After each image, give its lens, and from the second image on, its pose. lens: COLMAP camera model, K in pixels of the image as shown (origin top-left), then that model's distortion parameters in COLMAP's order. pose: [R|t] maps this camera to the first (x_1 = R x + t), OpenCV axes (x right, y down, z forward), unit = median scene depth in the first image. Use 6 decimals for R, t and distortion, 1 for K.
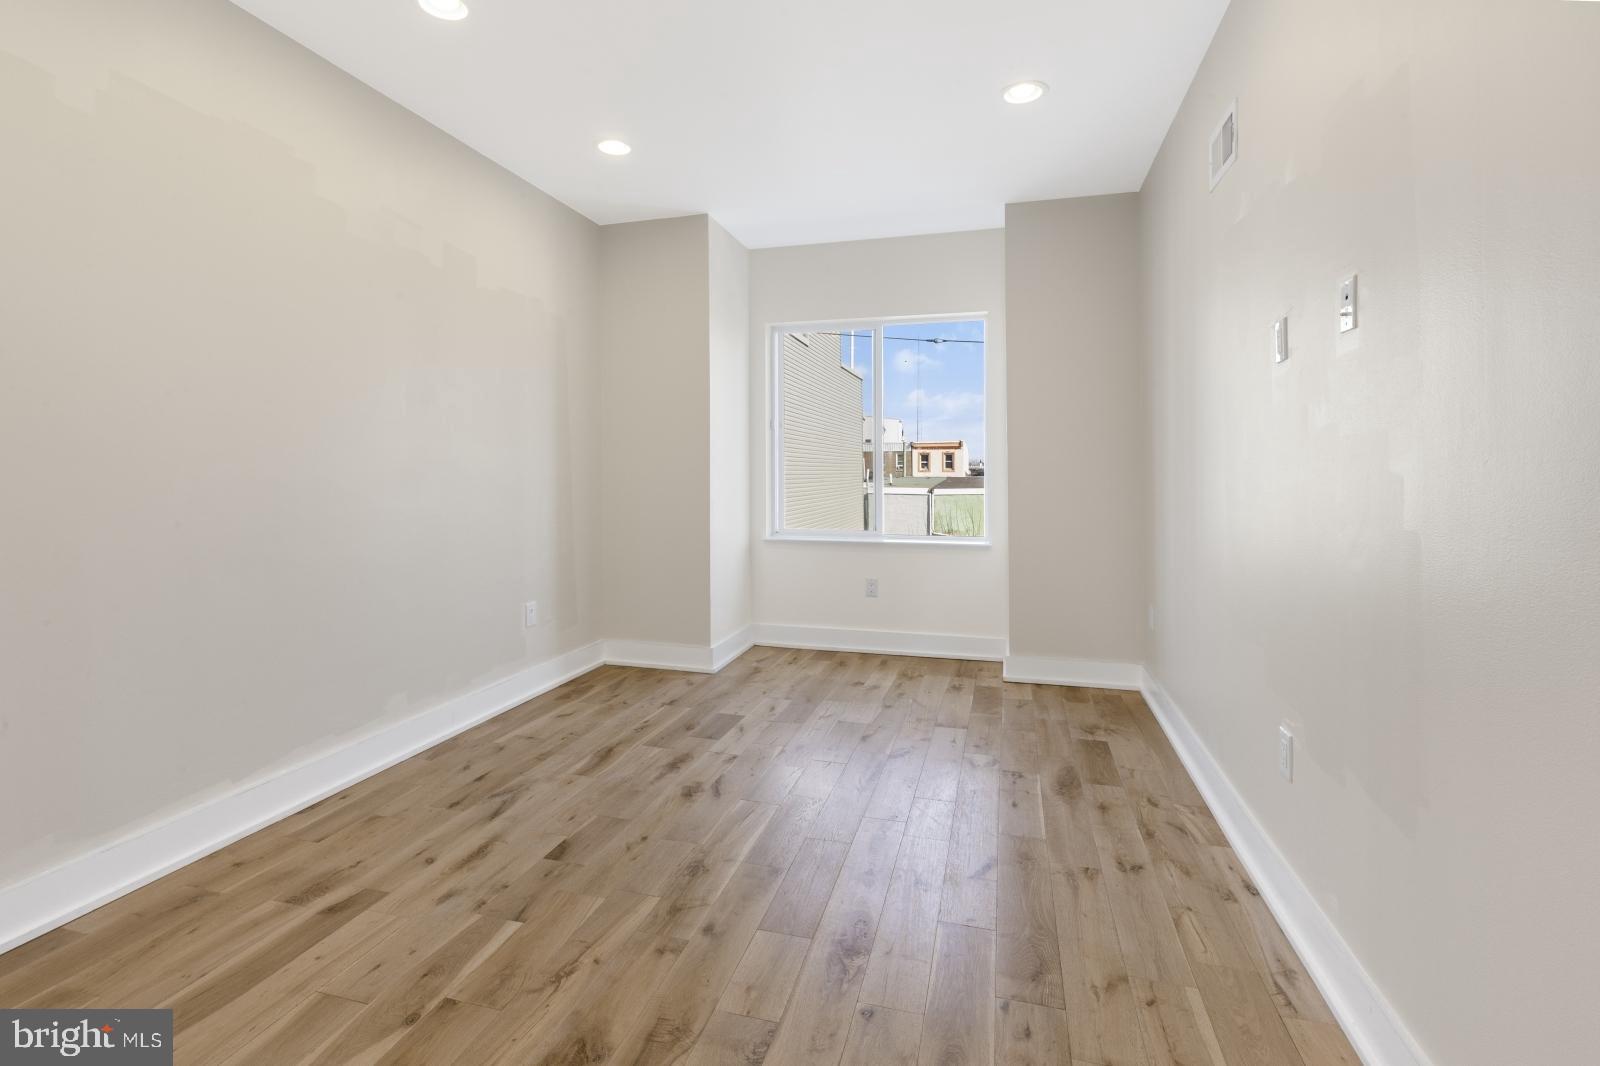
lens RADIAL K [[762.8, 0, 793.9], [0, 762.8, 455.4], [0, 0, 1]] dist [-0.001266, 0.000243]
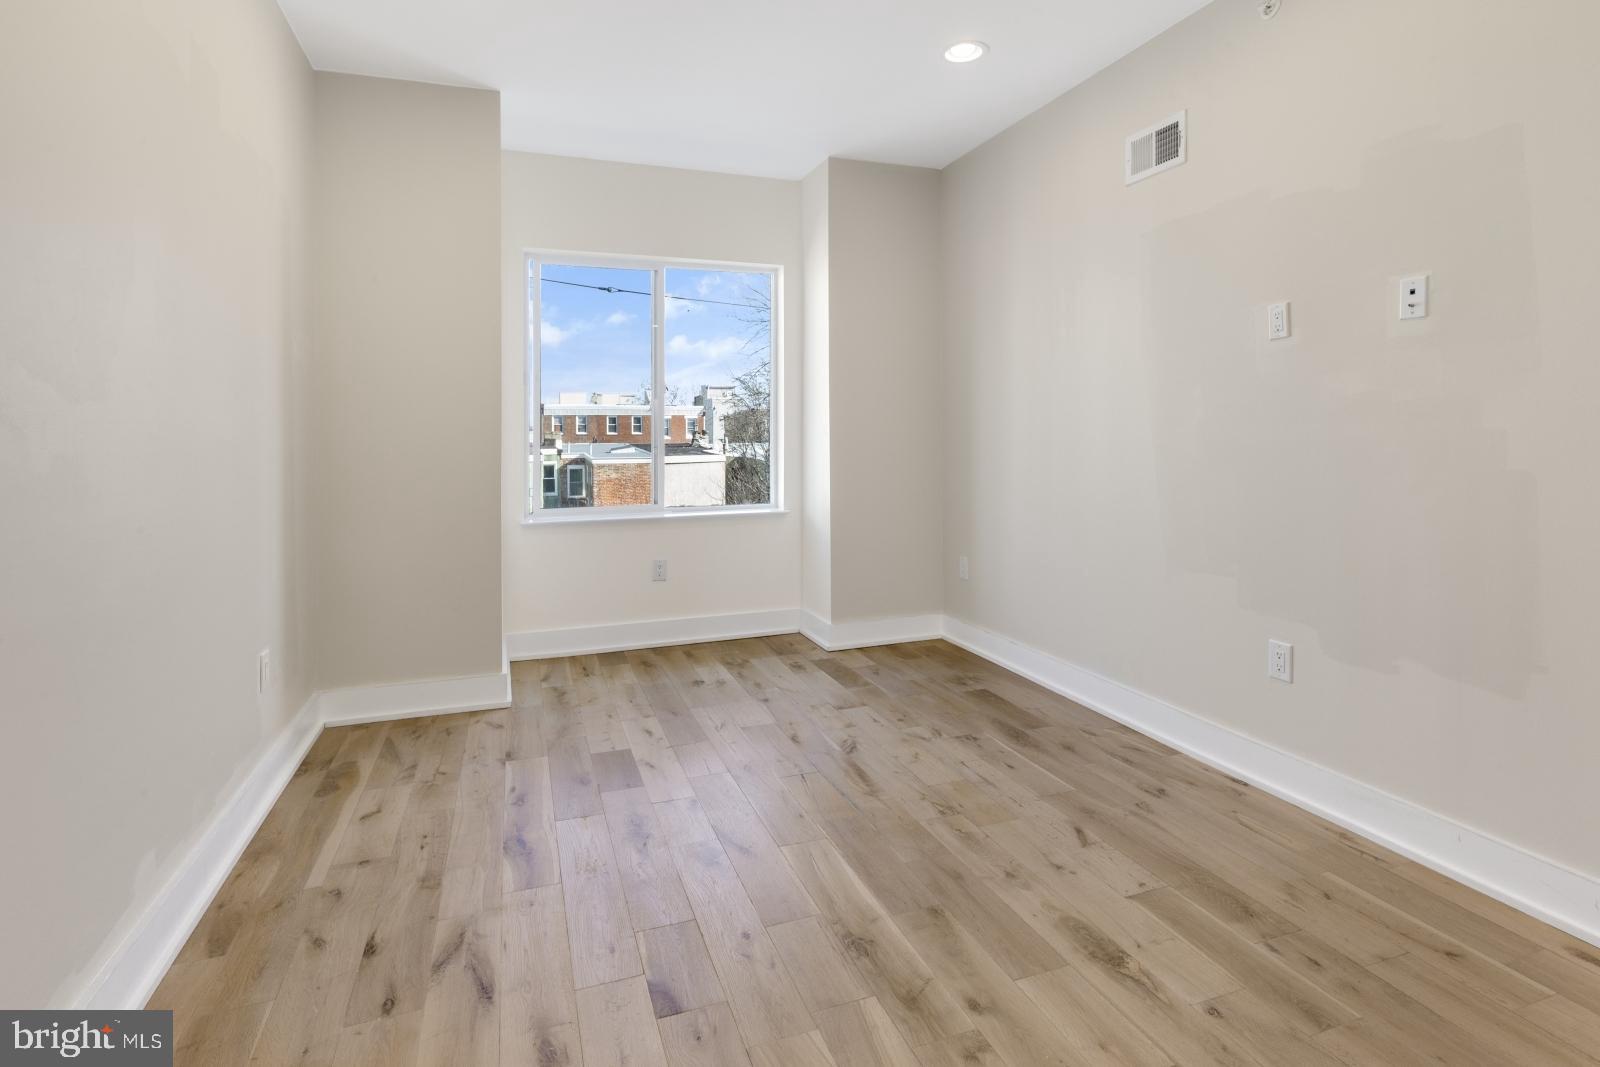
lens RADIAL K [[805.3, 0, 799.9], [0, 805.3, 422.4], [0, 0, 1]] dist [-0.000506, -0.000033]
pose [[0.810250, -0.001903, 0.586081, -0.500096], [-0.000507, 0.999992, 0.003948, 0.003814], [-0.586084, -0.003496, 0.810243, 0.281452]]
